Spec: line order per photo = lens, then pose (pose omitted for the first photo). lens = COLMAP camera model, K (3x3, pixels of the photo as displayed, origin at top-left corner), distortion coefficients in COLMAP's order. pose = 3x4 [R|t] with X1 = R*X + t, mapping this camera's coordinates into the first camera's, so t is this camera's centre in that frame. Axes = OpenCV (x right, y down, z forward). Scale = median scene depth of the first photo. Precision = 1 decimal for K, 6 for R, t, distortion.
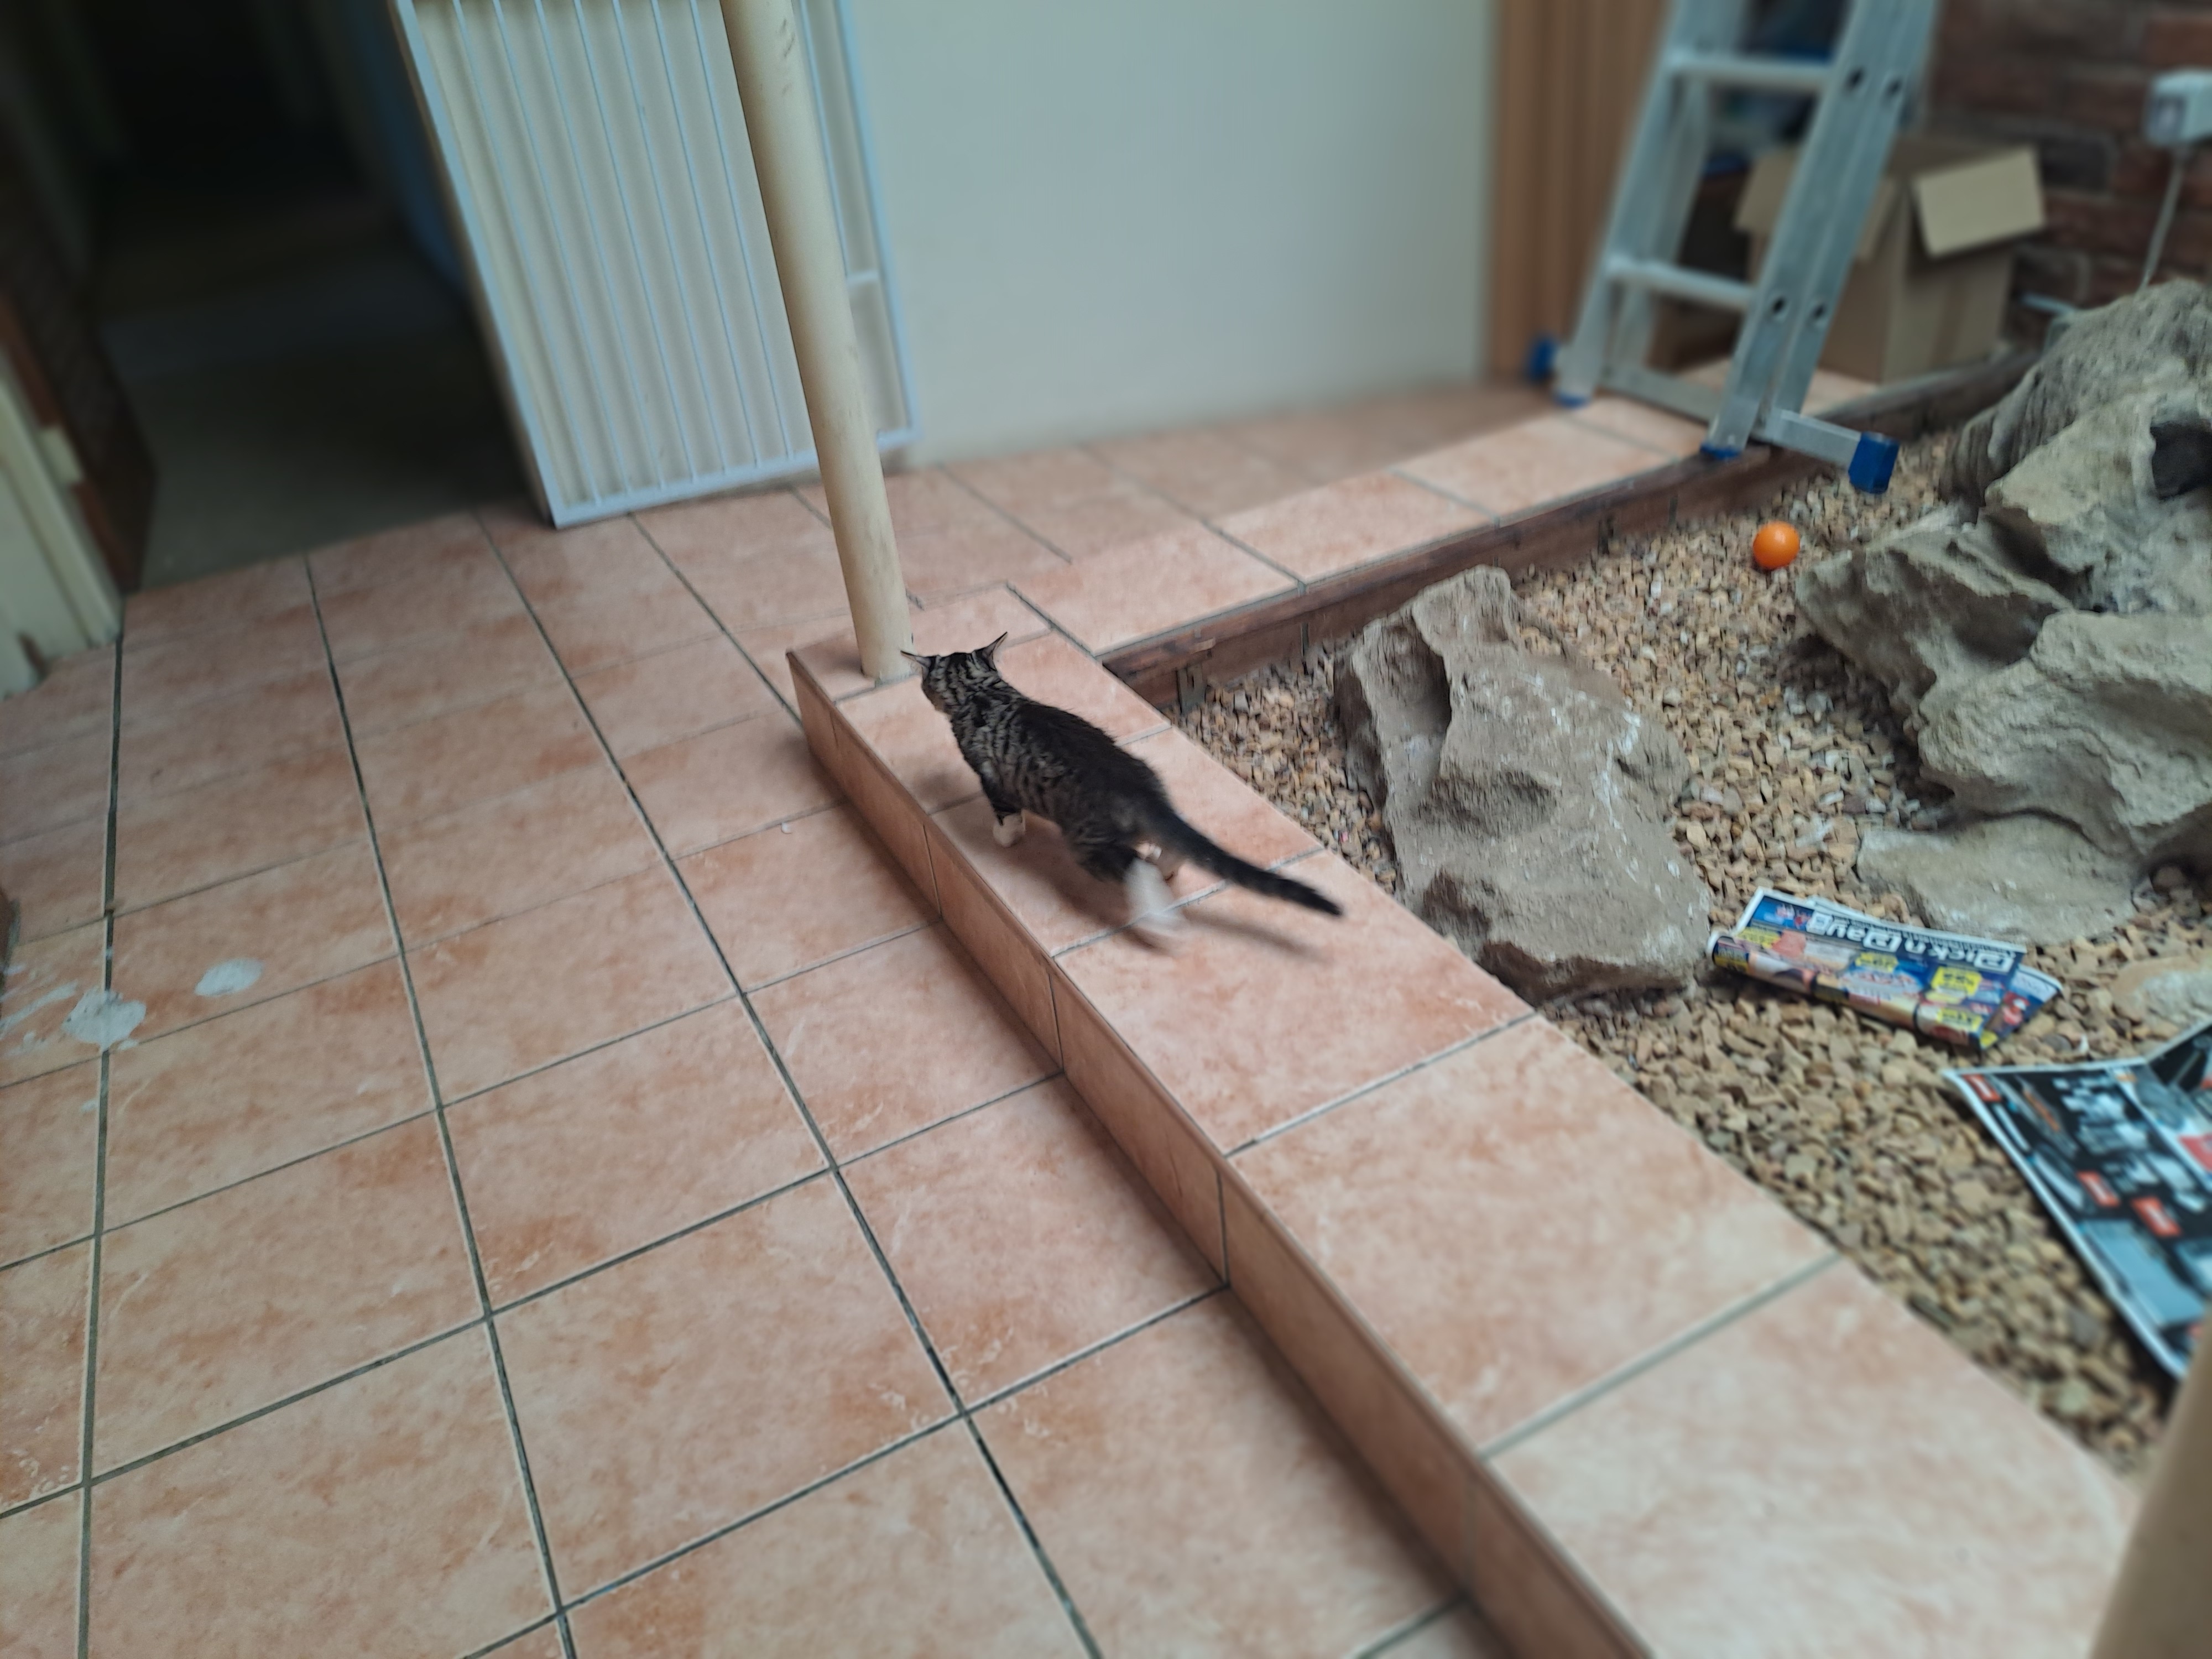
lens RADIAL K [[1618.3, 0, 1103.1], [0, 1618.3, 816.7], [0, 0, 1]] dist [0.014757, 0.000327]
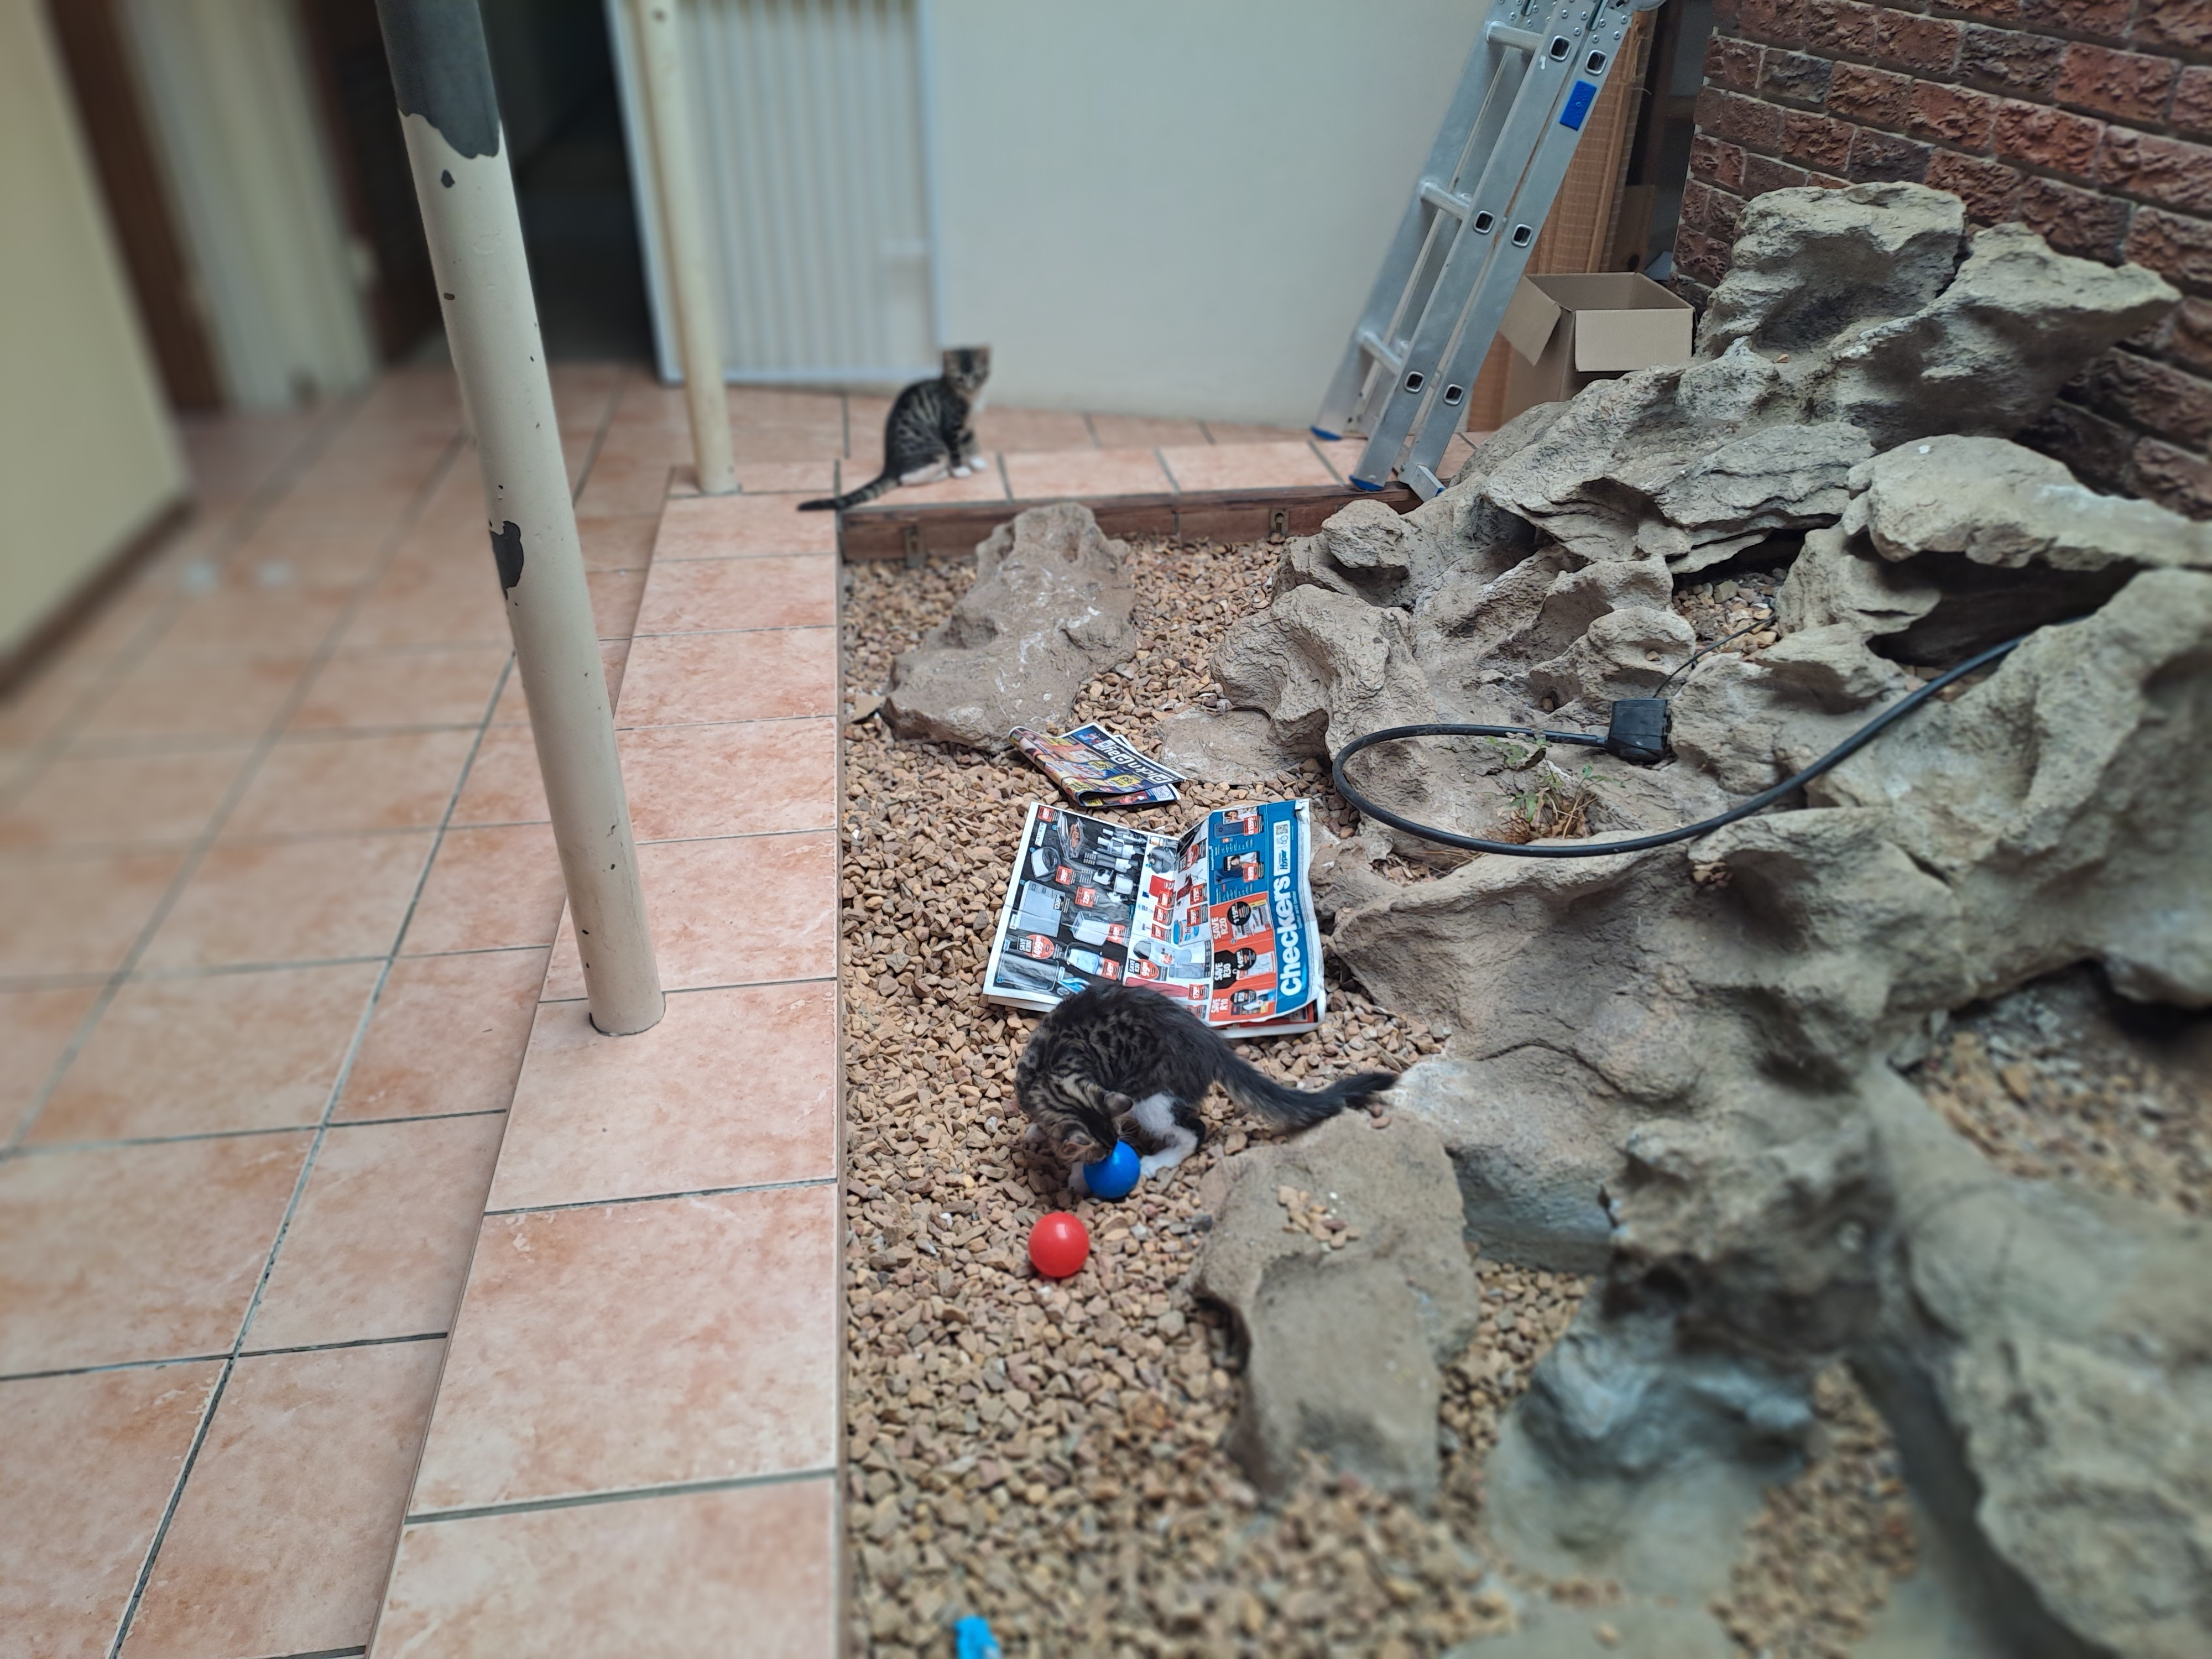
lens RADIAL K [[1618.3, 0, 1107.4], [0, 1618.3, 840.3], [0, 0, 1]] dist [0.014757, 0.000327]
pose [[0.941160, 0.260827, -0.214912, 0.814696], [-0.259598, 0.965102, 0.034438, 0.101173], [0.216395, 0.023379, 0.976026, -0.506419]]
